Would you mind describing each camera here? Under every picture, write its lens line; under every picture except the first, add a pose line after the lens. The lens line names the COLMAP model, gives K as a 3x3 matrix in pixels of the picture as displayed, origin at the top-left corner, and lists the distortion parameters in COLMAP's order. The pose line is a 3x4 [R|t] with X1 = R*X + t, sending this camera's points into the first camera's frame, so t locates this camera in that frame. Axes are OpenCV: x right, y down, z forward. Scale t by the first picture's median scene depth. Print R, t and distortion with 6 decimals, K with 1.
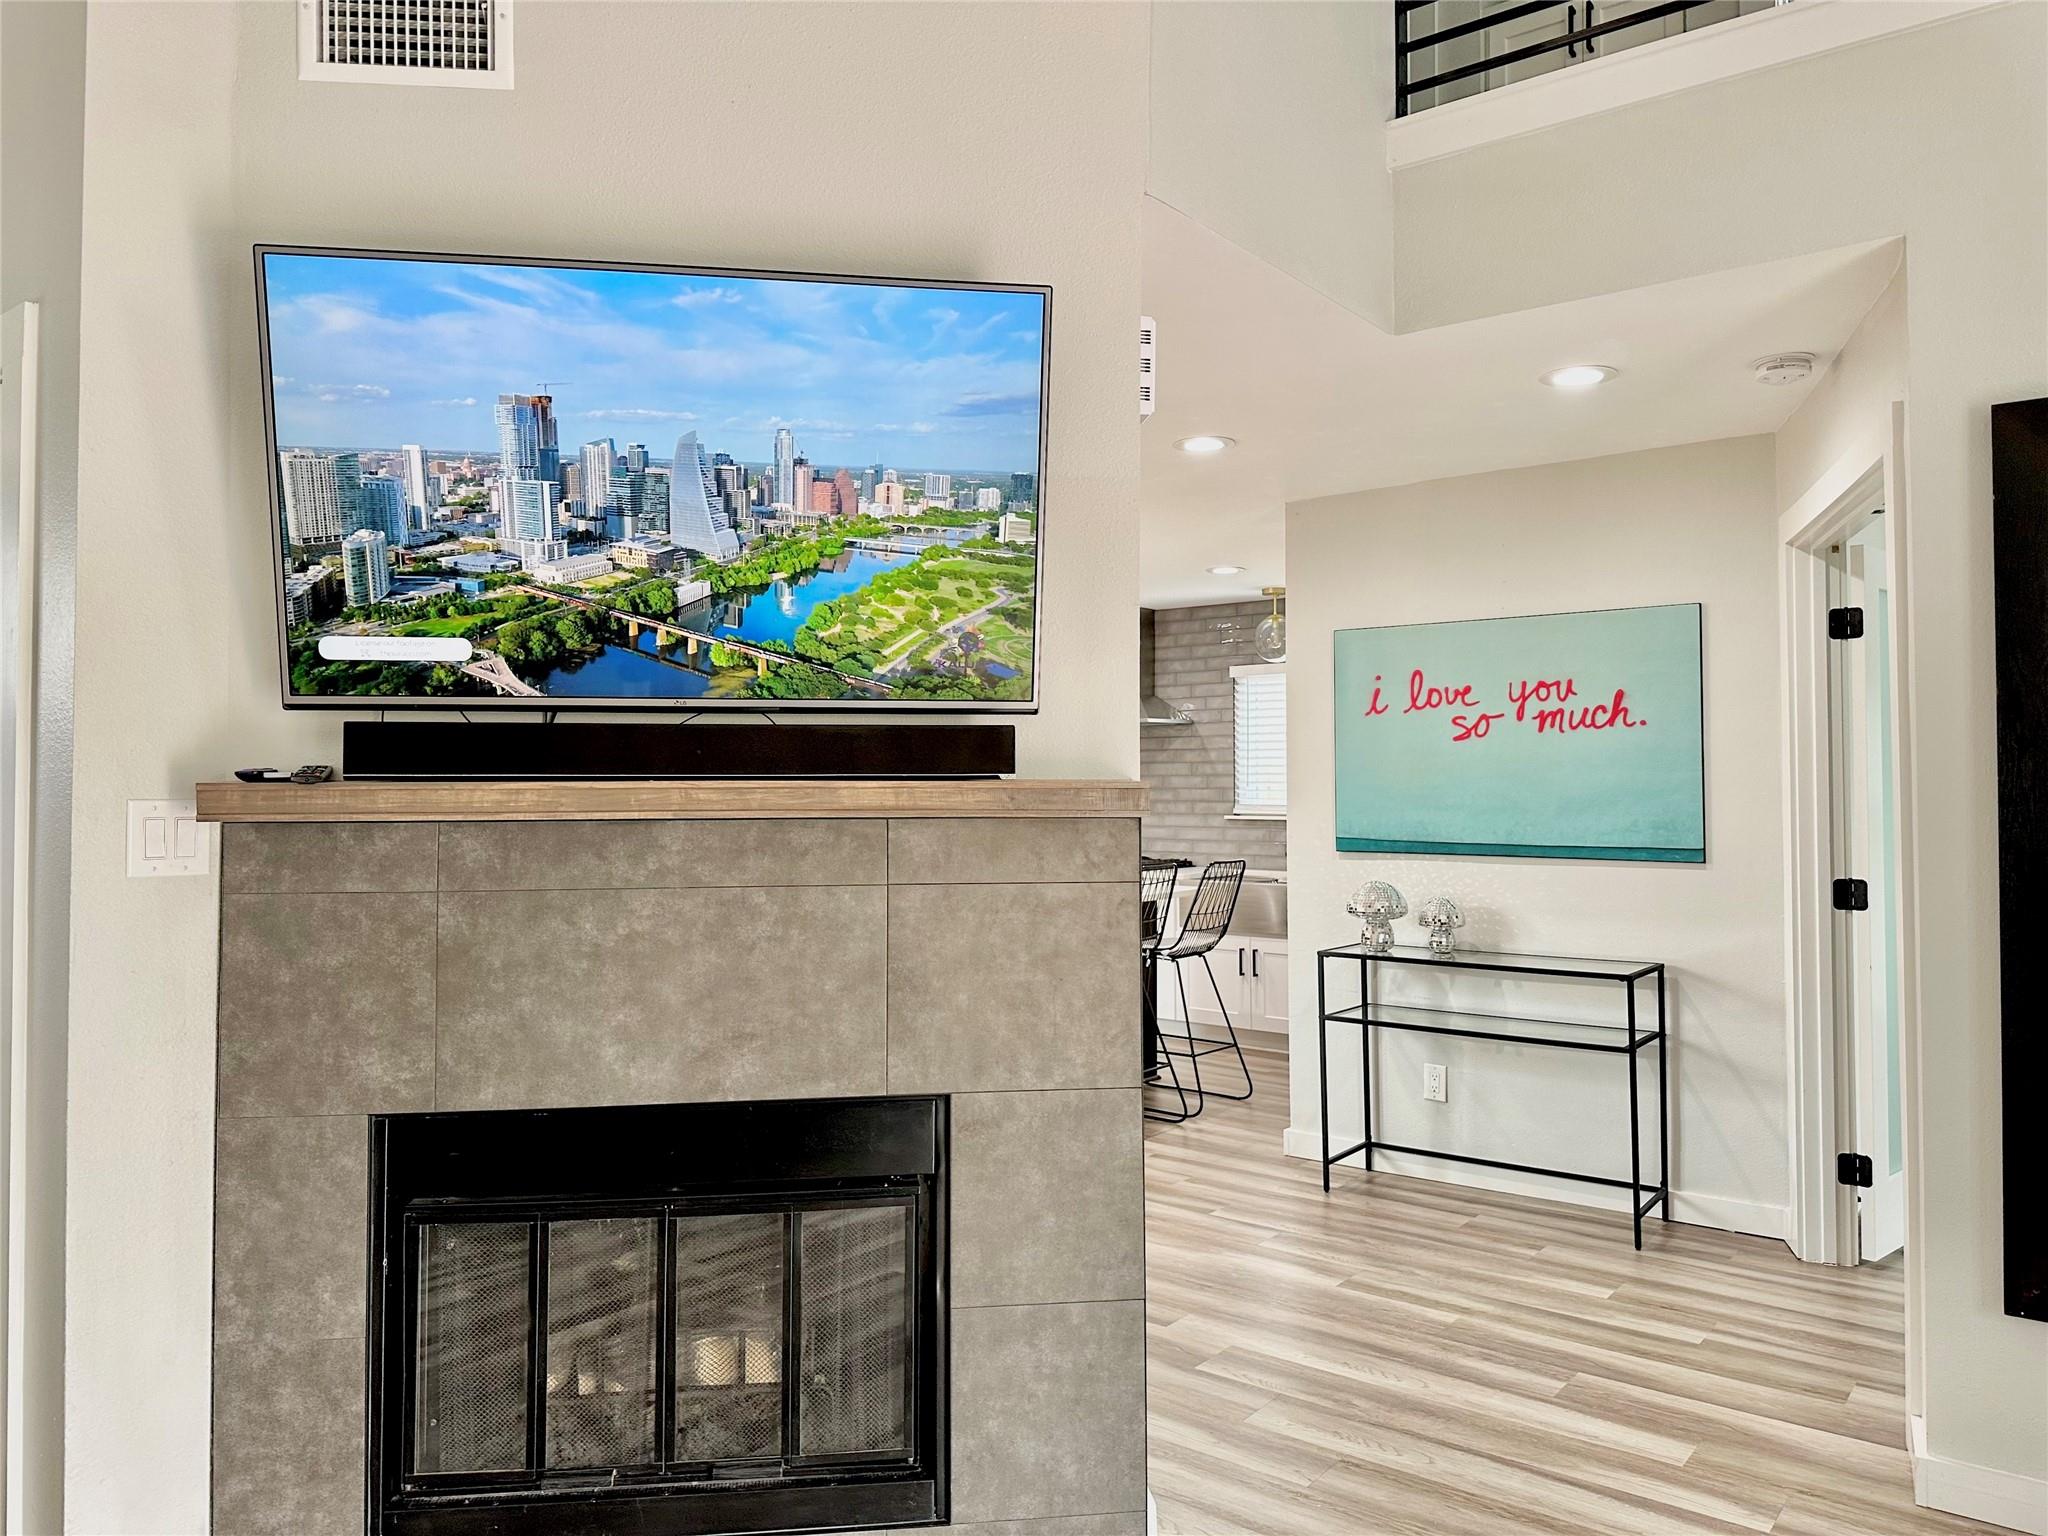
lens RADIAL K [[1436.7, 0, 1022.0], [0, 1436.7, 752.9], [0, 0, 1]] dist [0.121691, -0.186052]
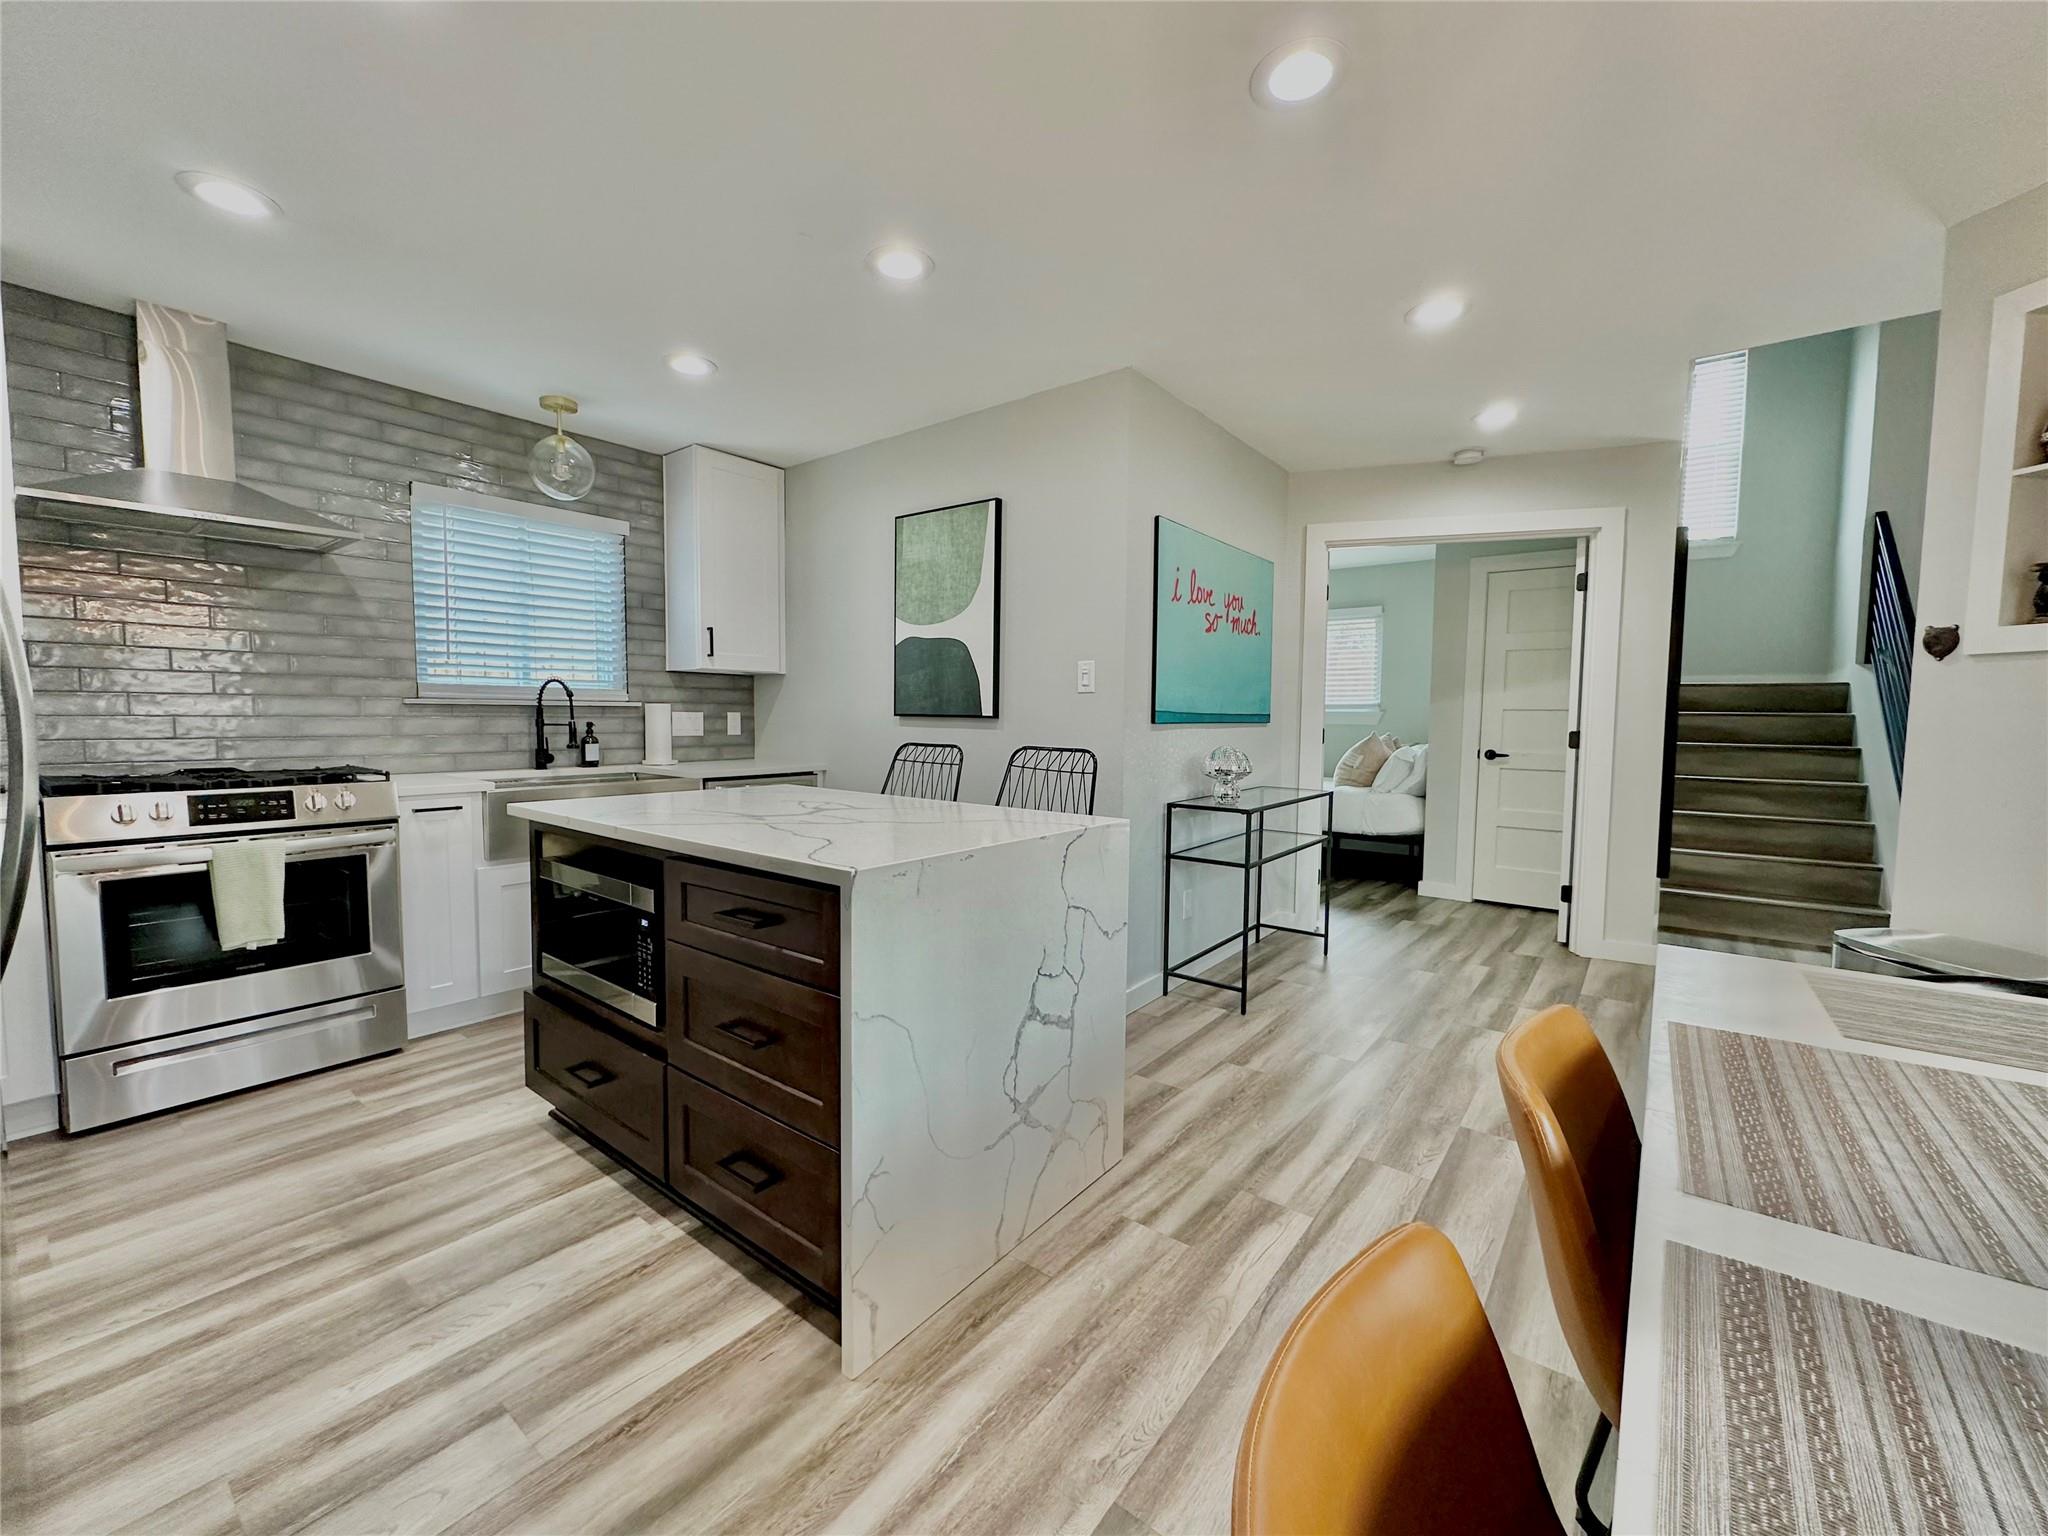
lens RADIAL K [[816.3, 0, 1022.3], [0, 816.3, 763.8], [0, 0, 1]] dist [-0.002577, -0.000269]
pose [[-0.000838, -0.060404, 0.998174, -0.806362], [-0.033091, 0.997629, 0.060344, 0.132220], [-0.999452, -0.032980, -0.002835, 2.251639]]
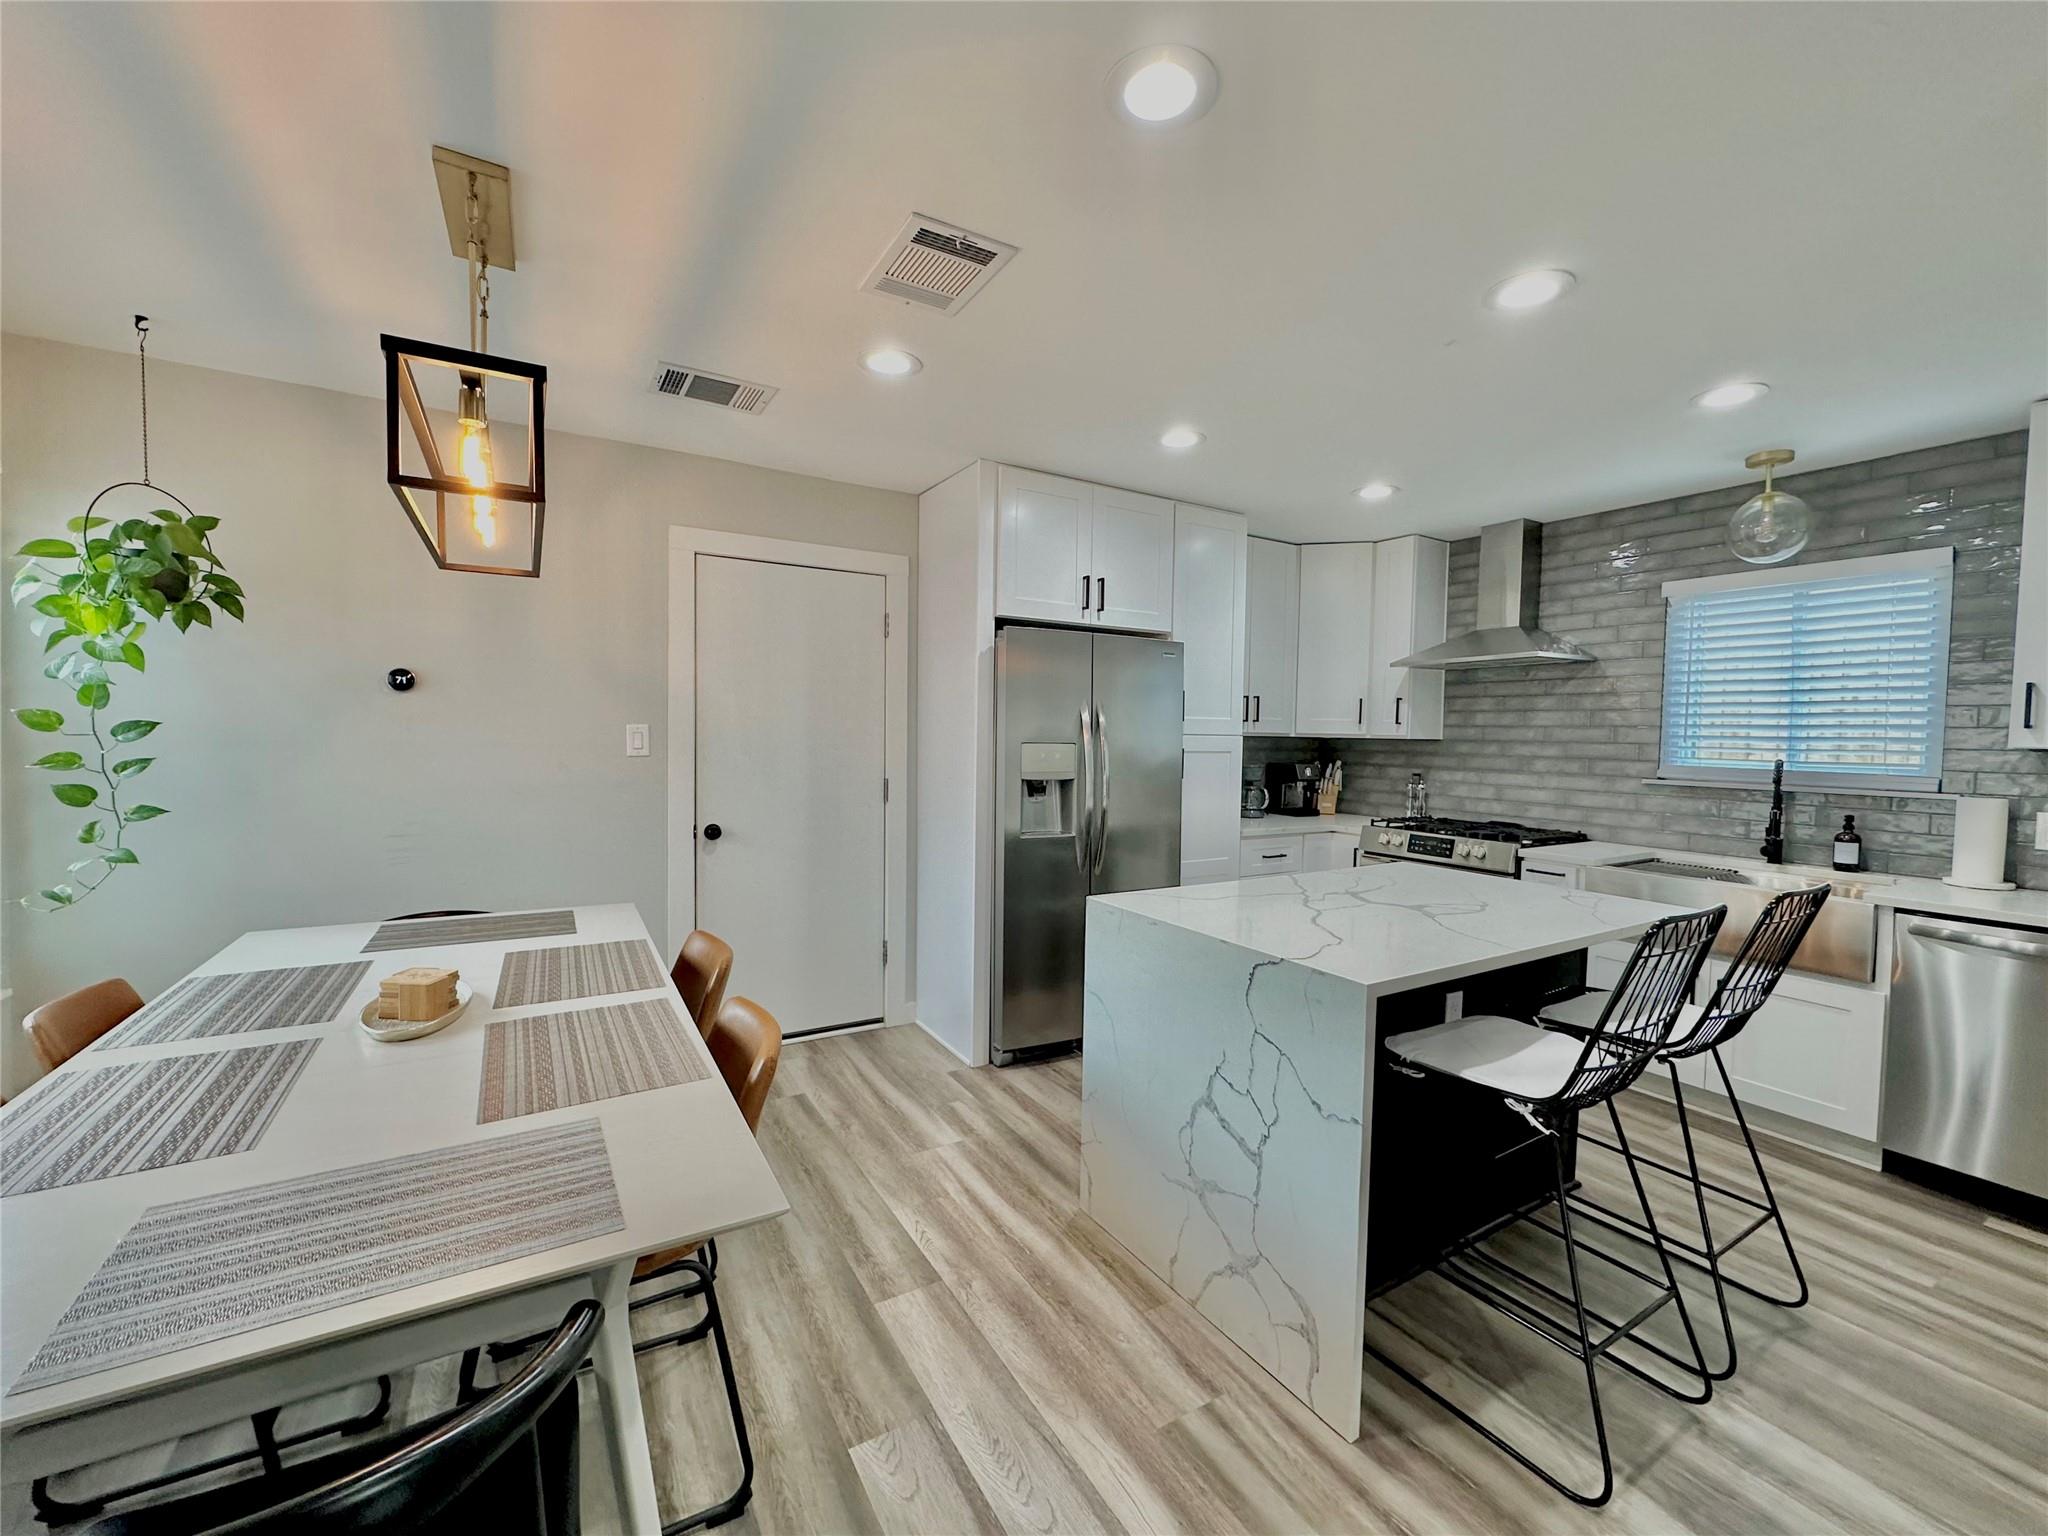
lens RADIAL K [[823.0, 0, 1027.0], [0, 823.0, 764.5], [0, 0, 1]] dist [-0.000832, -0.000077]
pose [[0.934250, 0.032090, -0.355172, -0.035919], [-0.011148, 0.998085, 0.060852, 0.040605], [0.356444, -0.052891, 0.932818, 1.512297]]
